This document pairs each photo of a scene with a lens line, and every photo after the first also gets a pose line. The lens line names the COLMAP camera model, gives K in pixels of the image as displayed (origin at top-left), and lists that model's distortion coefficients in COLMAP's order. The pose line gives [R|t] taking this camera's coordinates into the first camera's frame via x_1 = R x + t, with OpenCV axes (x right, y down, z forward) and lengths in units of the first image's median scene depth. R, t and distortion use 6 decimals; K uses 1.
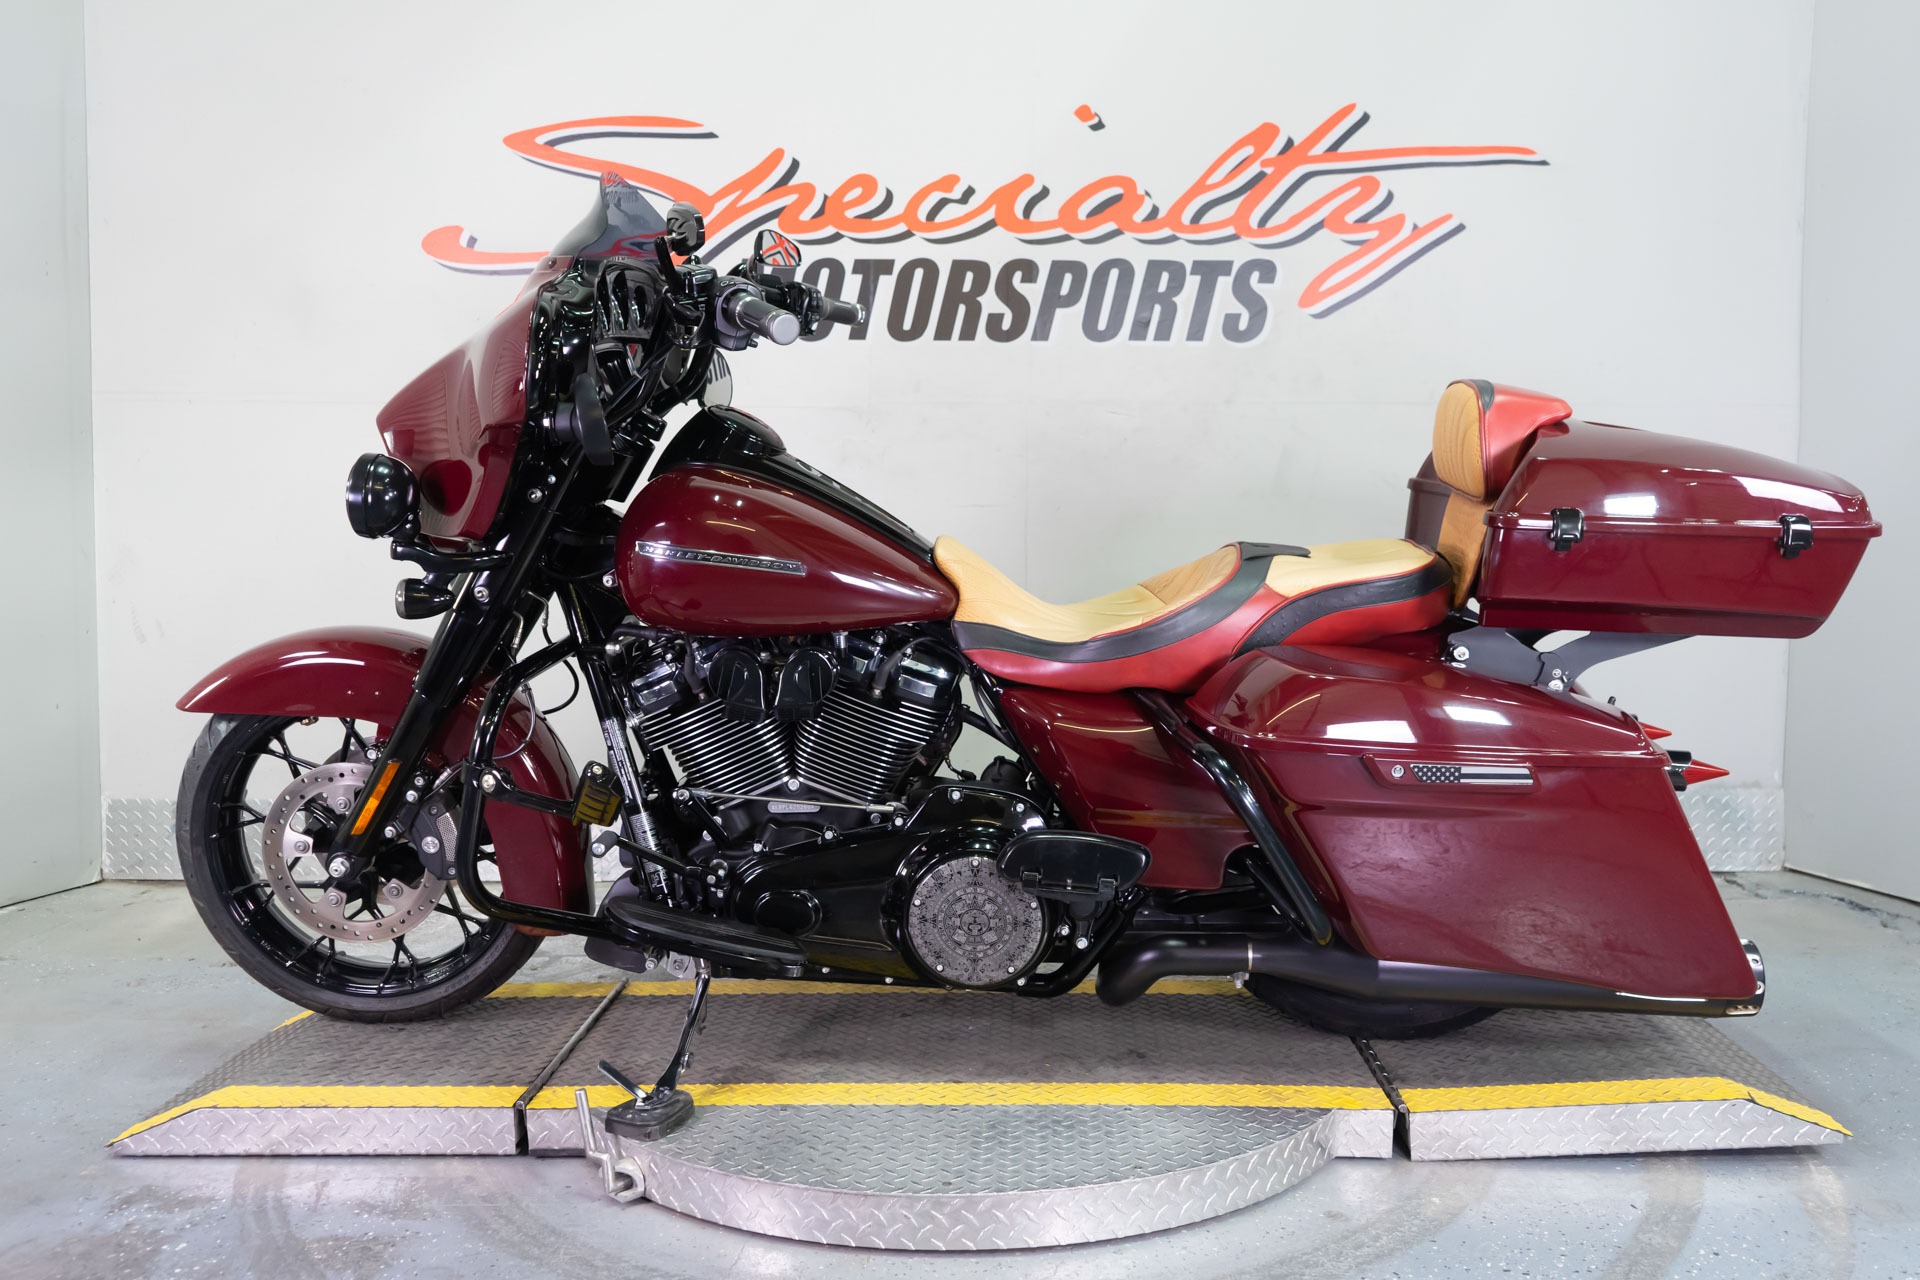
lens RADIAL K [[1671.0, 0, 960.0], [0, 1671.0, 640.0], [0, 0, 1]] dist [0.008845, -0.012813]
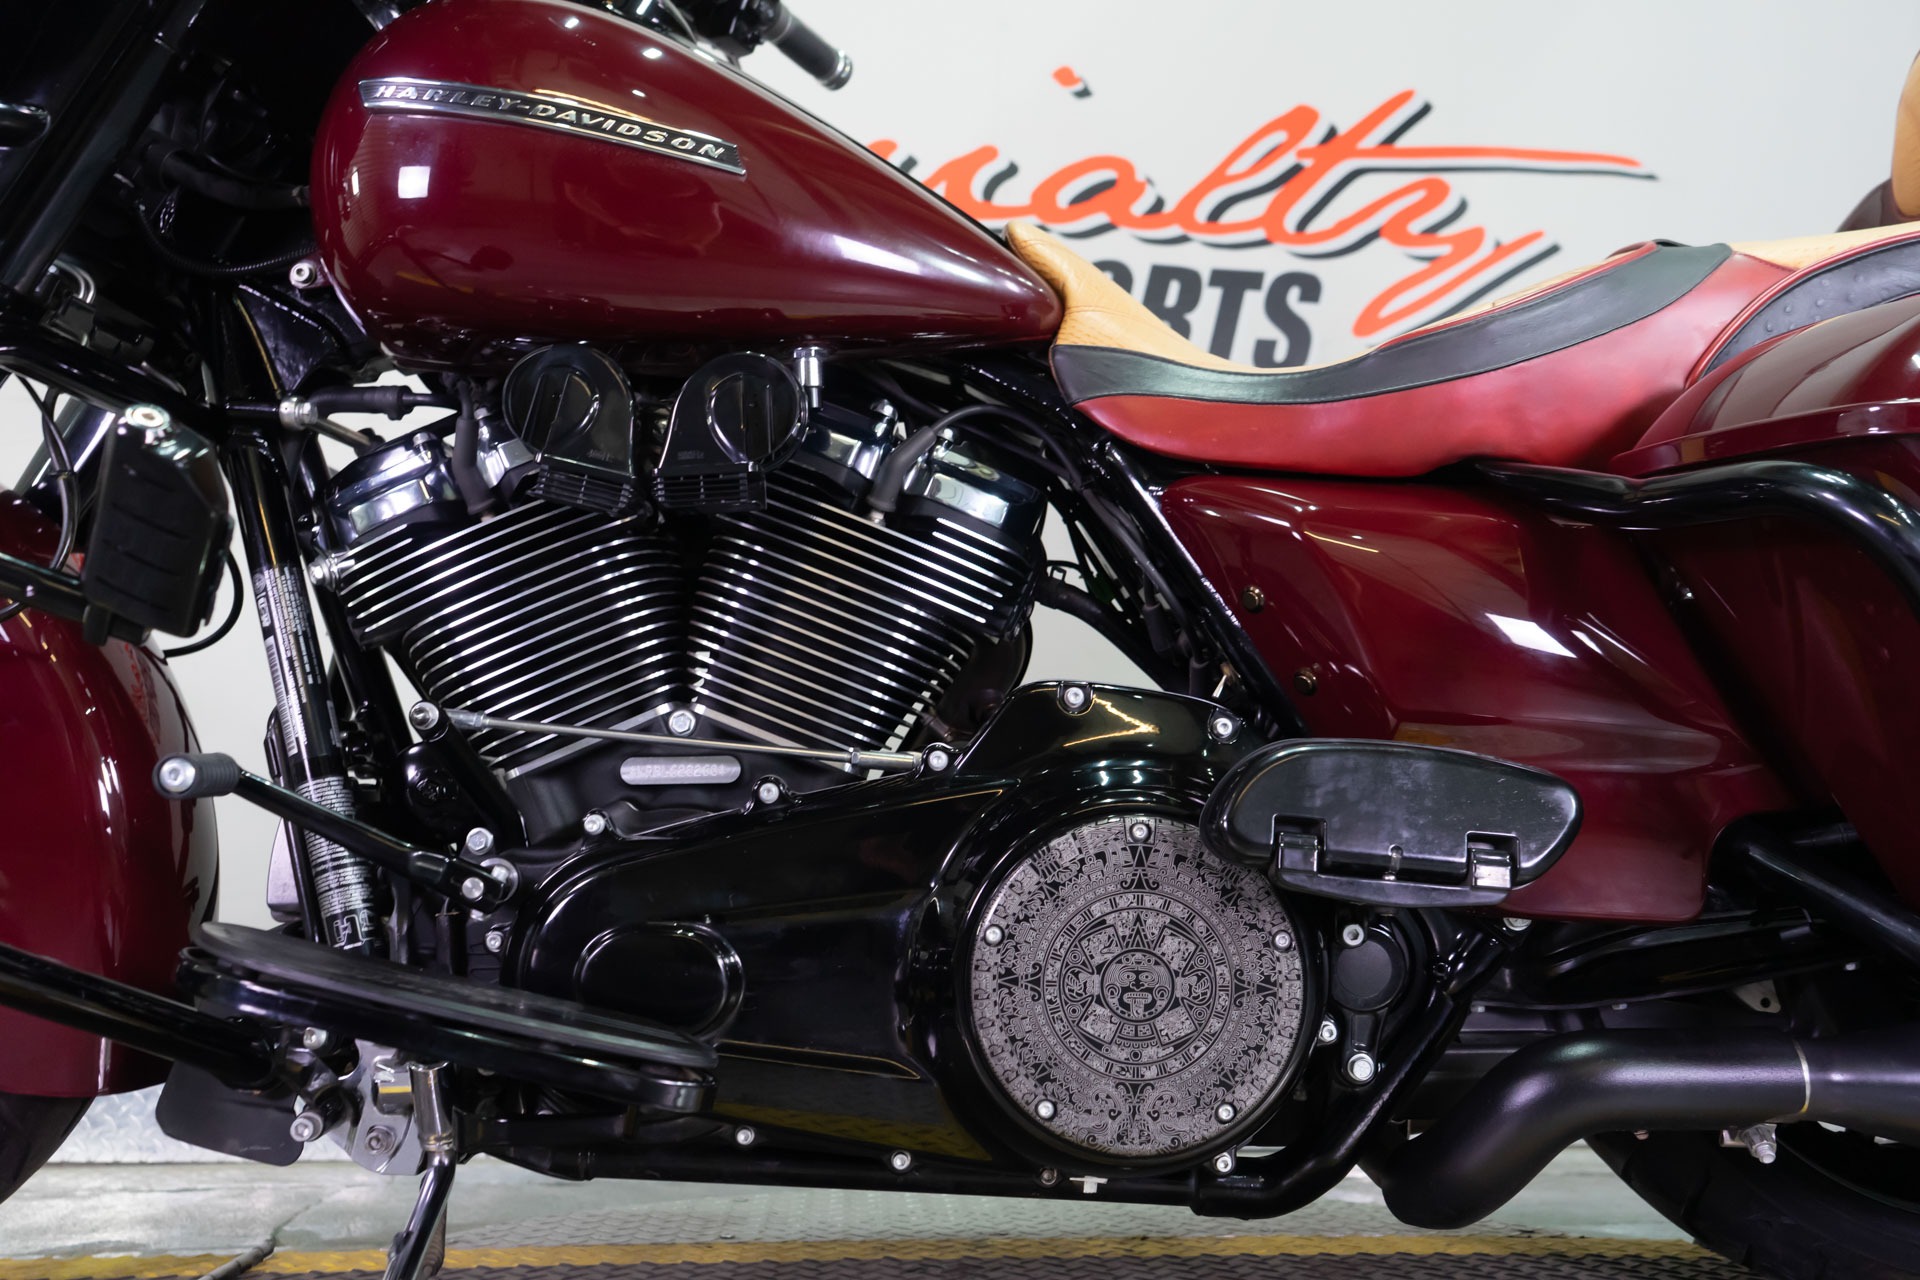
lens RADIAL K [[1632.2, 0, 932.8], [0, 1632.2, 639.2], [0, 0, 1]] dist [0.061597, -0.242923]
pose [[0.994572, 0.034023, 0.098329, -0.048315], [-0.008953, 0.969506, -0.244903, 0.109704], [-0.103663, 0.242694, 0.964548, 0.359106]]
